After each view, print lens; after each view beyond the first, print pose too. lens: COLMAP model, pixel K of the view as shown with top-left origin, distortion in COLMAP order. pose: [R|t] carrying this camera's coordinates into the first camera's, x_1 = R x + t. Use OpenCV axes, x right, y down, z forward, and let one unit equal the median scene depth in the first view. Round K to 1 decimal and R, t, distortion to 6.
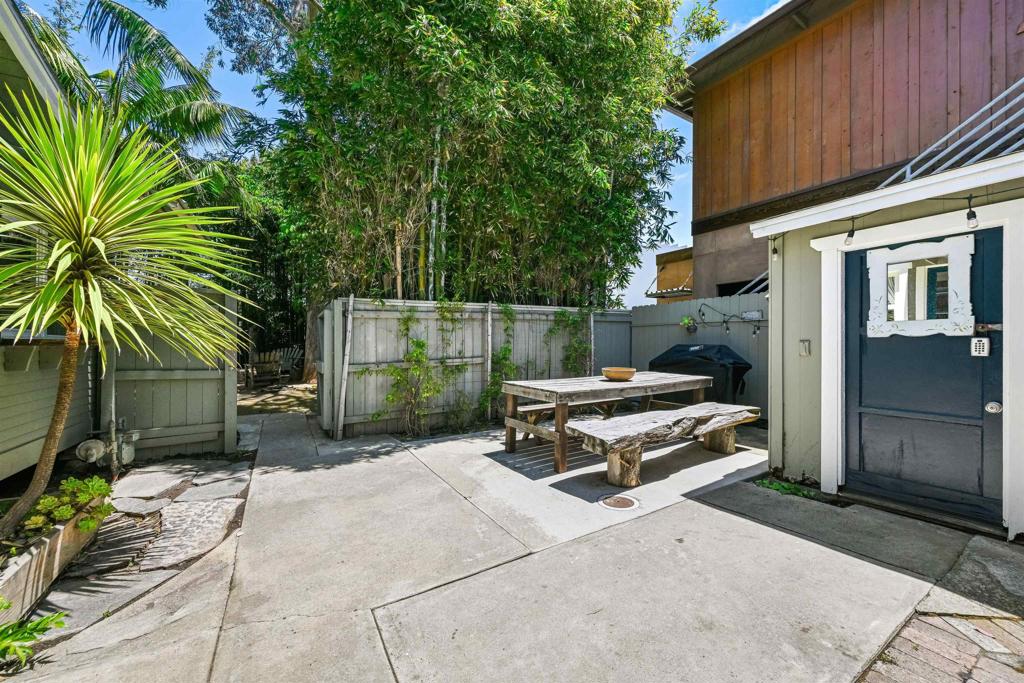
lens RADIAL K [[396.6, 0, 512.9], [0, 396.6, 347.5], [0, 0, 1]] dist [-0.006364, 0.000331]
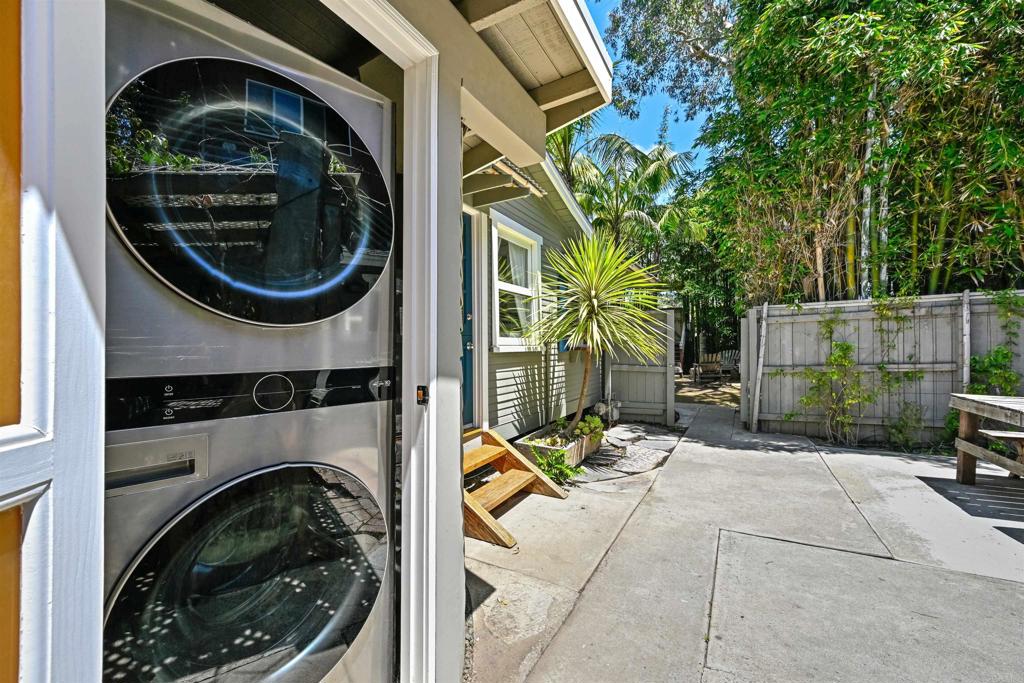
lens RADIAL K [[396.6, 0, 511.1], [0, 396.6, 345.8], [0, 0, 1]] dist [-0.006364, 0.000331]
pose [[0.484087, -0.007592, -0.874987, 0.213115], [0.001483, 0.999968, -0.007856, -0.006181], [0.875019, 0.002505, 0.484083, -0.153897]]
